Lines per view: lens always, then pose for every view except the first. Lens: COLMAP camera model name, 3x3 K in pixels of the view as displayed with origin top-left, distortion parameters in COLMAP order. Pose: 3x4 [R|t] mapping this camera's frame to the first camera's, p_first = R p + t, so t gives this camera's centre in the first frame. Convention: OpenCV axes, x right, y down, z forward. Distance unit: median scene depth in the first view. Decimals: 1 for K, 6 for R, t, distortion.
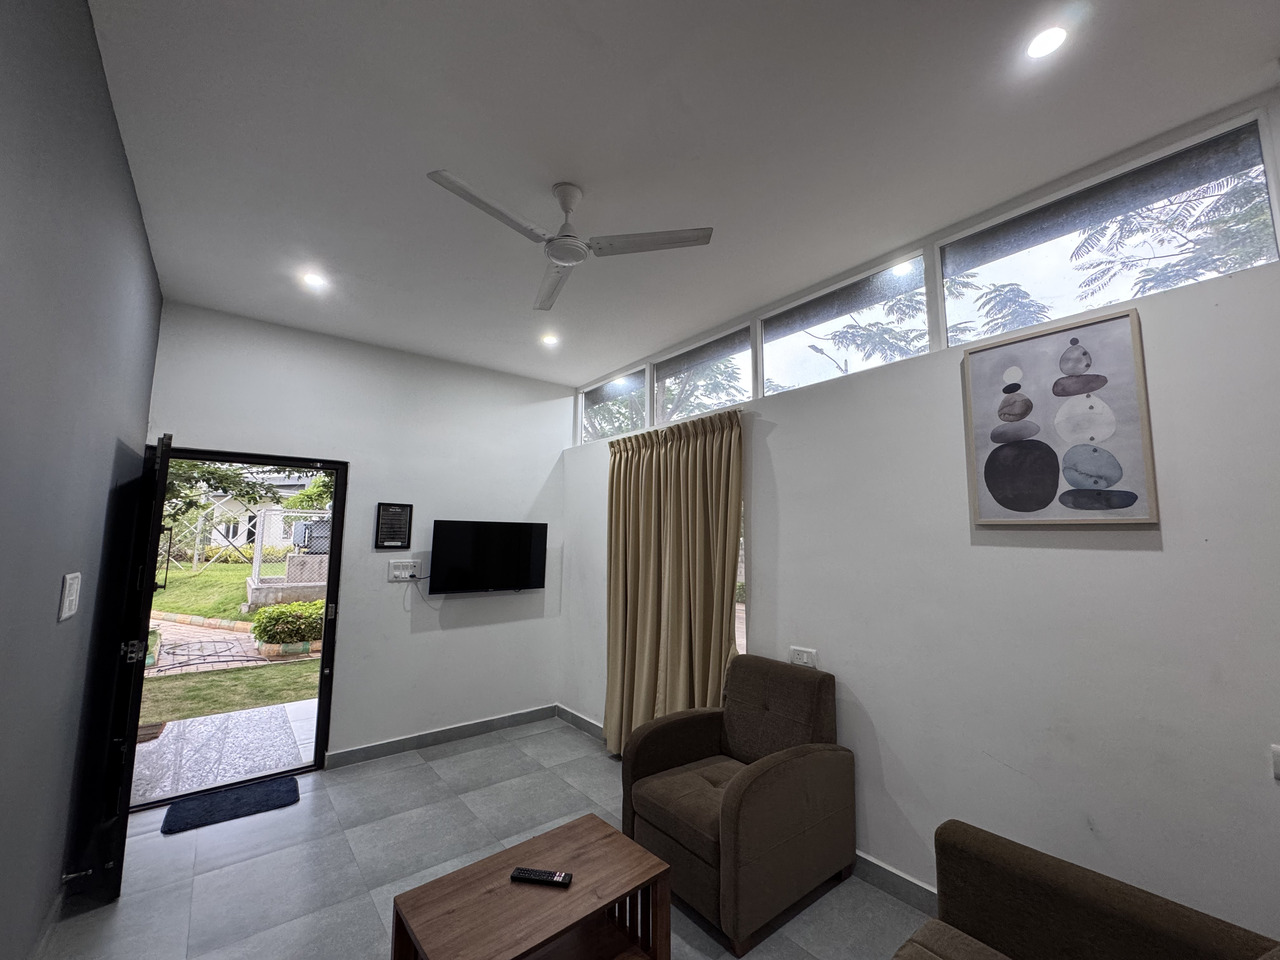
lens RADIAL K [[516.1, 0, 640.8], [0, 516.1, 476.3], [0, 0, 1]] dist [-0.001111, -0.000398]
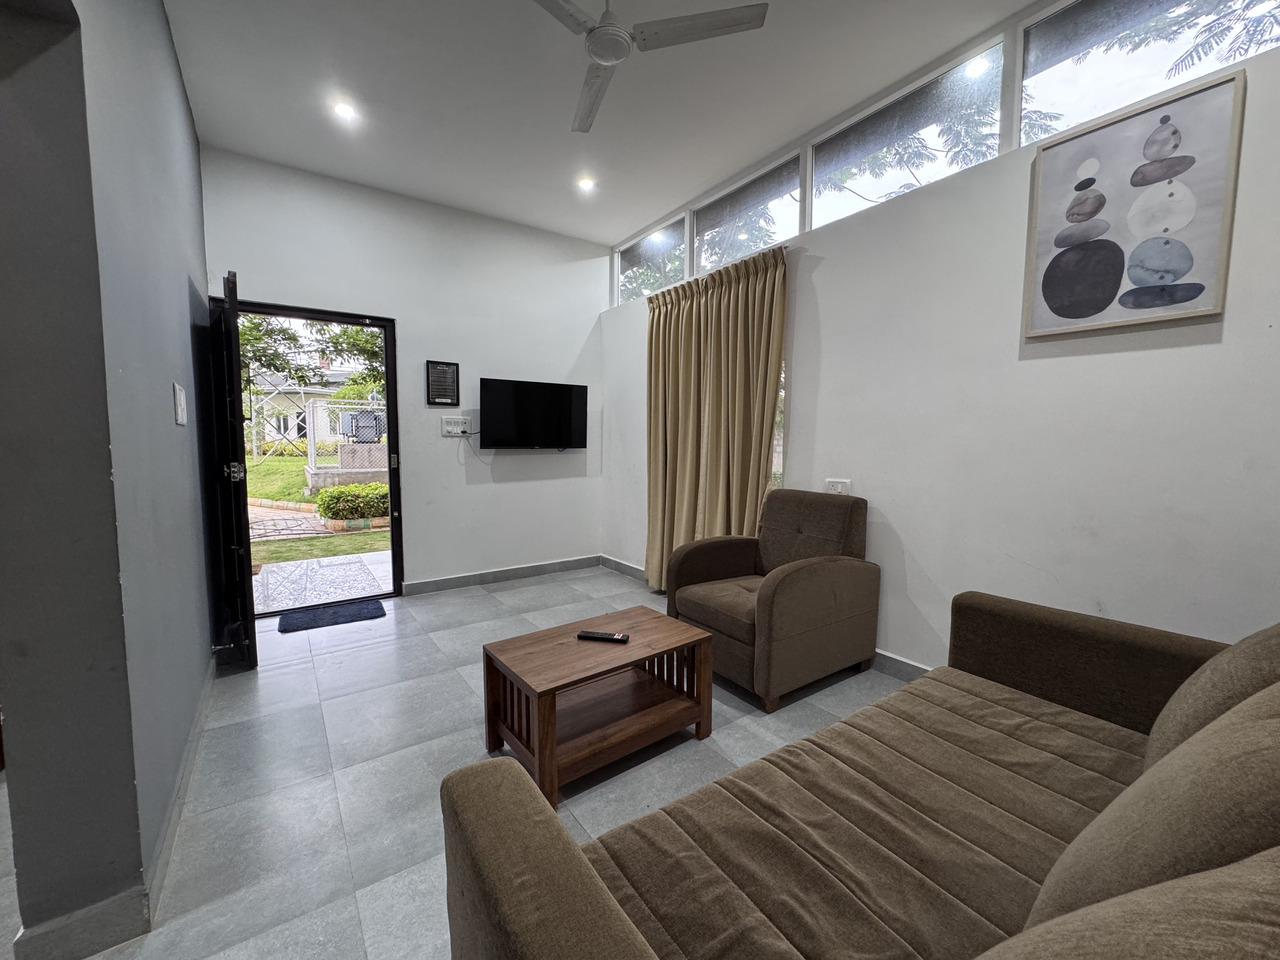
lens RADIAL K [[516.1, 0, 640.1], [0, 516.1, 478.1], [0, 0, 1]] dist [-0.001111, -0.000398]
pose [[0.998144, 0.000530, -0.060902, -0.023147], [0.011266, 0.981100, 0.193176, 0.122440], [0.059853, -0.193503, 0.979272, -0.051479]]
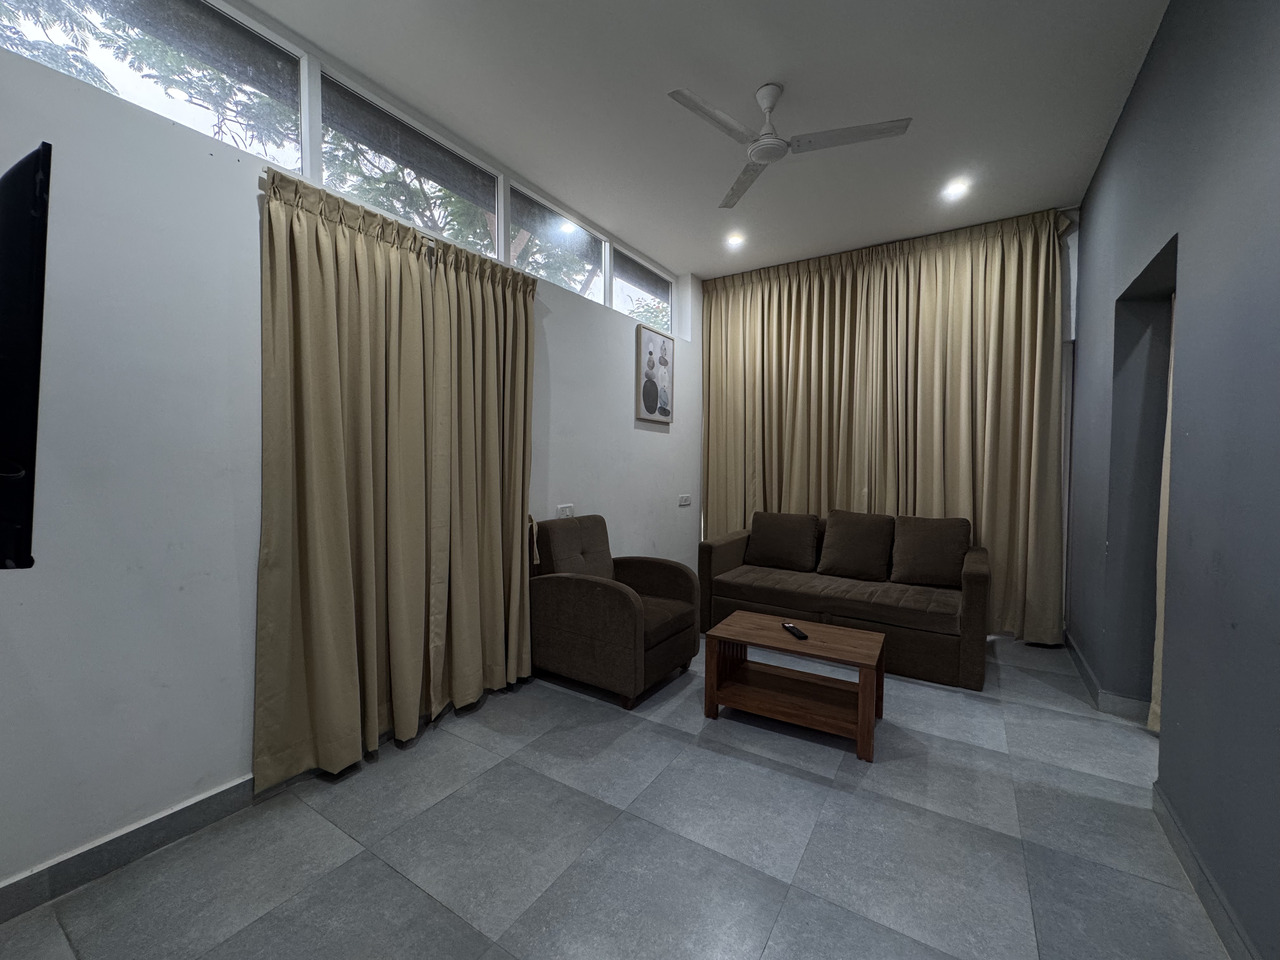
lens RADIAL K [[516.1, 0, 637.8], [0, 516.1, 481.0], [0, 0, 1]] dist [-0.001111, -0.000398]
pose [[-0.323155, -0.042258, 0.945402, -0.915091], [-0.122927, 0.992413, 0.002341, 0.250495], [-0.938328, -0.115459, -0.325898, 1.243447]]
